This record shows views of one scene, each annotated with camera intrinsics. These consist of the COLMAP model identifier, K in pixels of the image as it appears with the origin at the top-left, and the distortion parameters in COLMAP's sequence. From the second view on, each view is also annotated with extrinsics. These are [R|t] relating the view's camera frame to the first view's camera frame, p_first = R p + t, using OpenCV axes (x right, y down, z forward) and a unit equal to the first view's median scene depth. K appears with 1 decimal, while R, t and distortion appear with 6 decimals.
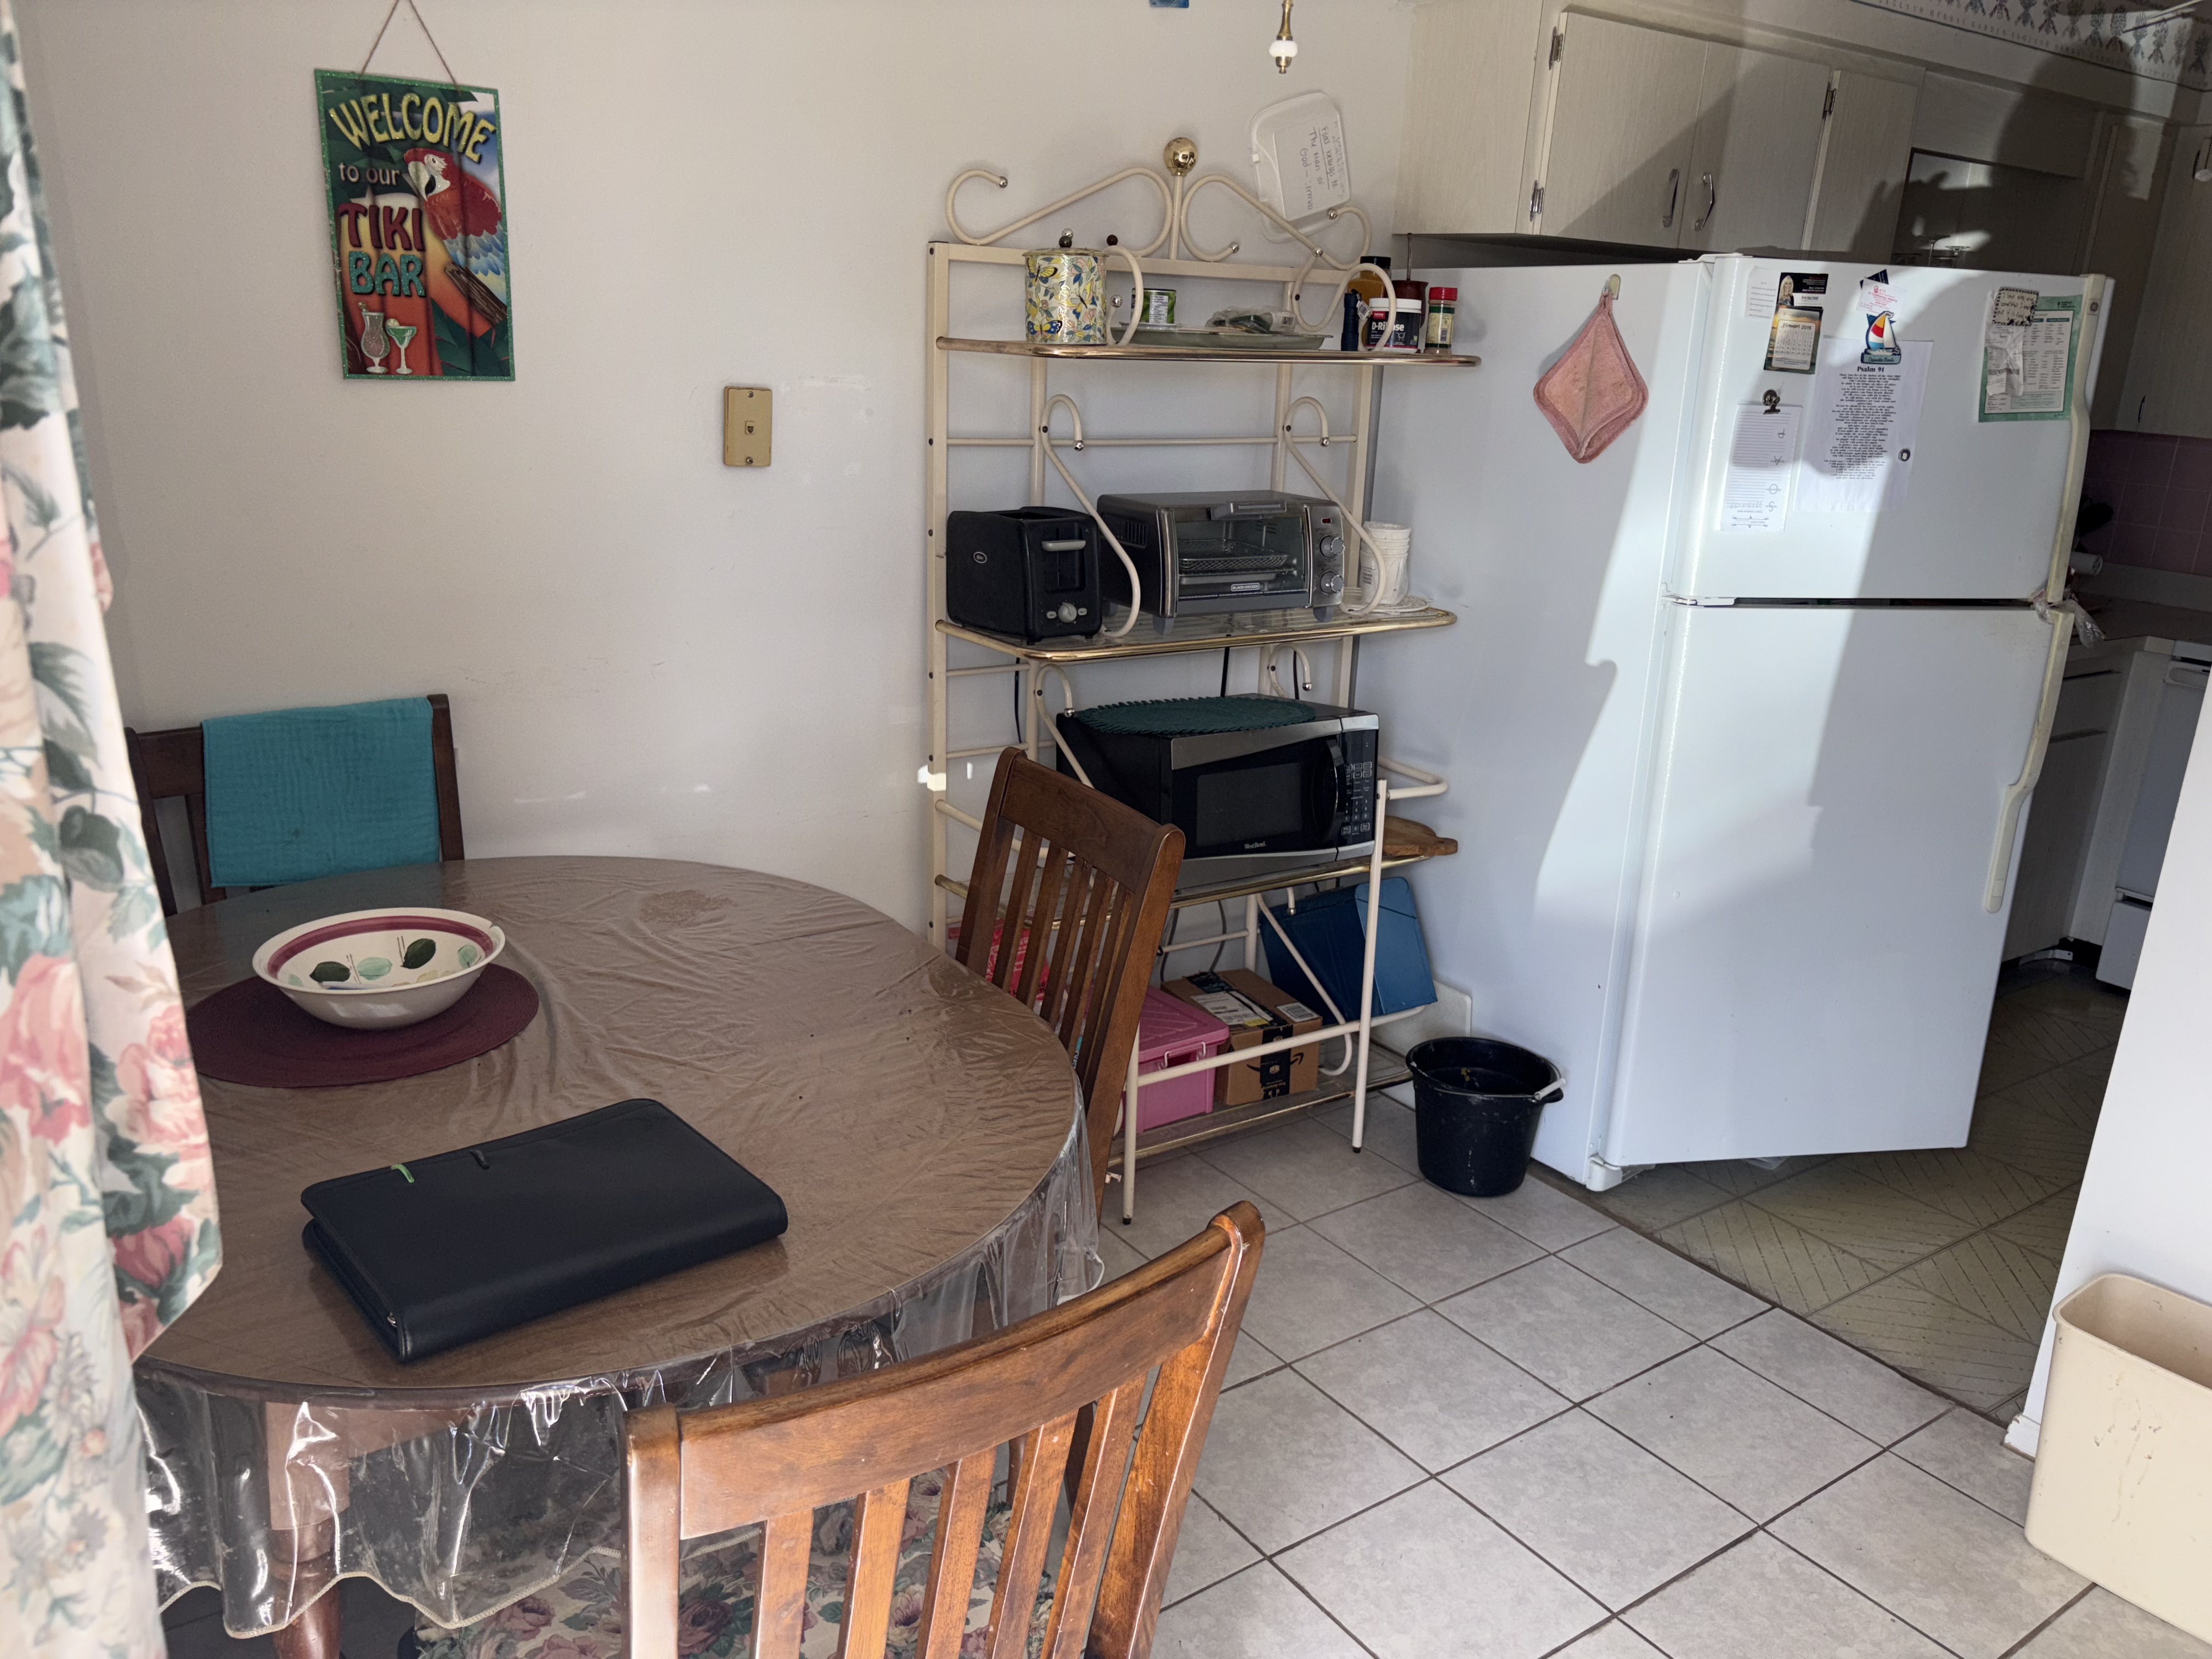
lens RADIAL K [[1676.8, 0, 1073.0], [0, 1676.8, 813.4], [0, 0, 1]] dist [0.033174, -0.039221]
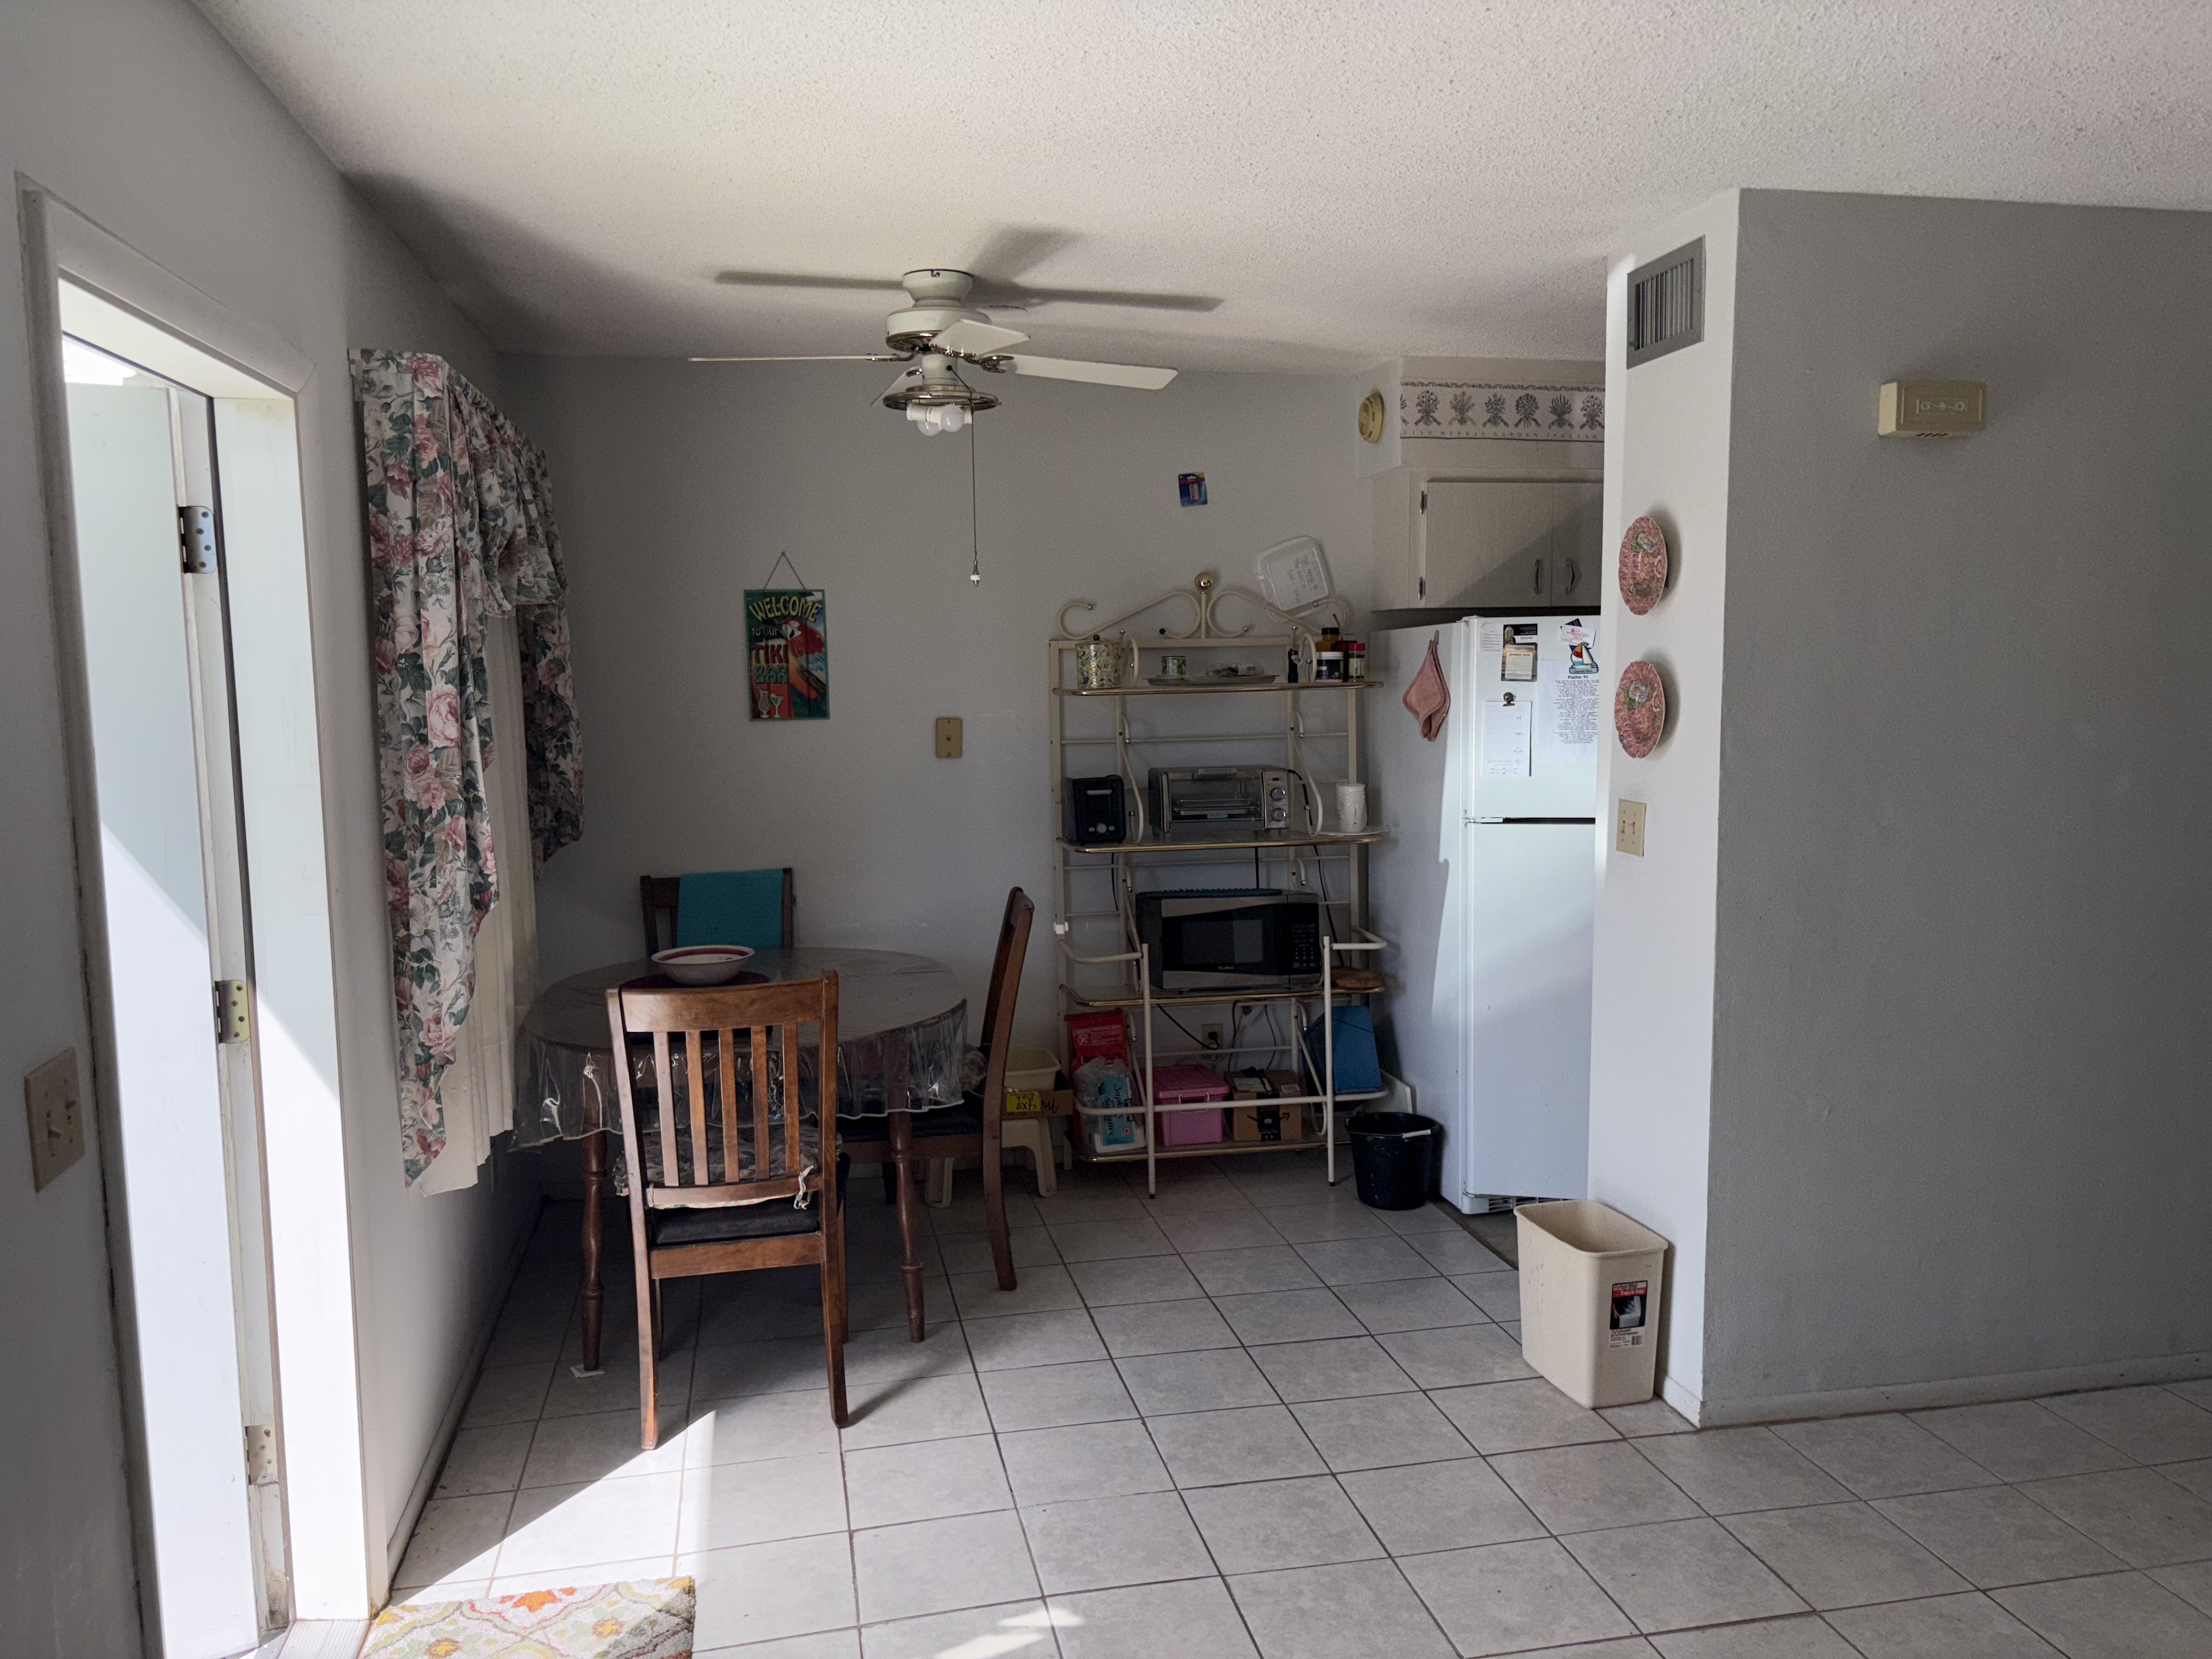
lens RADIAL K [[1676.8, 0, 1089.3], [0, 1676.8, 825.2], [0, 0, 1]] dist [0.033174, -0.039221]
pose [[0.911409, -0.018076, -0.411104, 0.722633], [-0.062138, 0.981534, -0.180915, 0.203548], [0.406783, 0.190432, 0.893456, -0.624858]]
